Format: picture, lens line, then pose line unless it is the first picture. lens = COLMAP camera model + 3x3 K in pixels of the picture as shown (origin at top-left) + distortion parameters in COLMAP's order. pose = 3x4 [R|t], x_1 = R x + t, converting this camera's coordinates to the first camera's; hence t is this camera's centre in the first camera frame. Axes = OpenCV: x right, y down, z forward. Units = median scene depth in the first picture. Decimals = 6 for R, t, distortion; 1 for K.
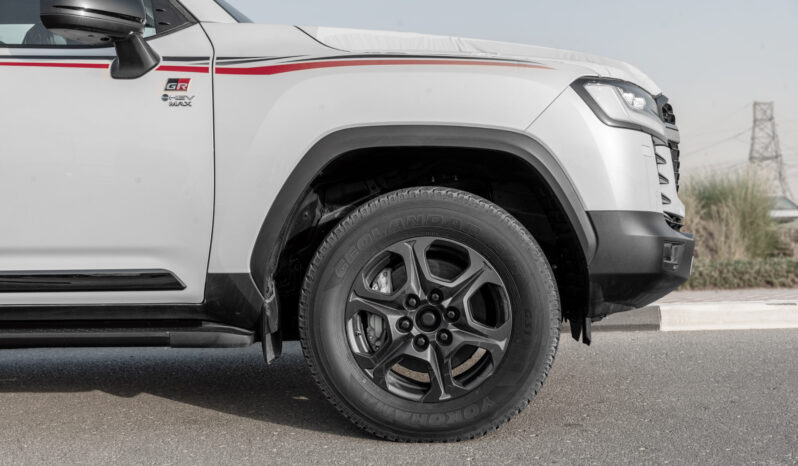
lens RADIAL K [[744.8, 0, 399.0], [0, 744.8, 233.0], [0, 0, 1]] dist [-0.006104, -0.008697]
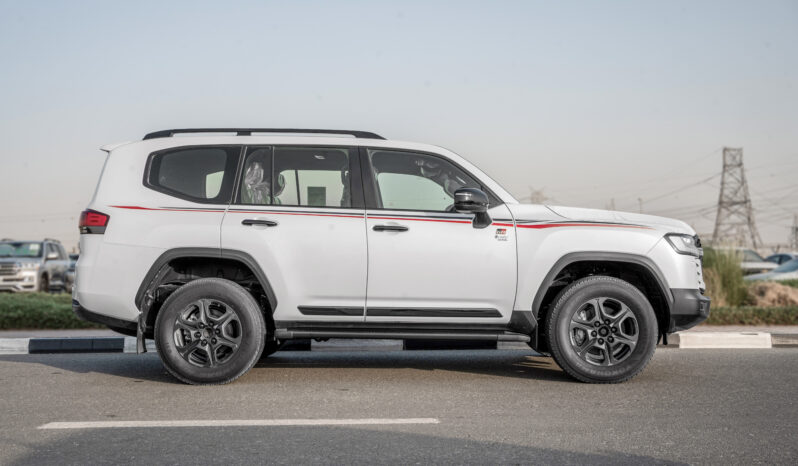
lens RADIAL K [[744.8, 0, 399.0], [0, 744.8, 233.0], [0, 0, 1]] dist [-0.006104, -0.008697]
pose [[0.999136, 0.024974, 0.033227, -0.704700], [-0.023328, 0.998525, -0.049030, -0.068826], [-0.034402, 0.048213, 0.998244, -1.381688]]
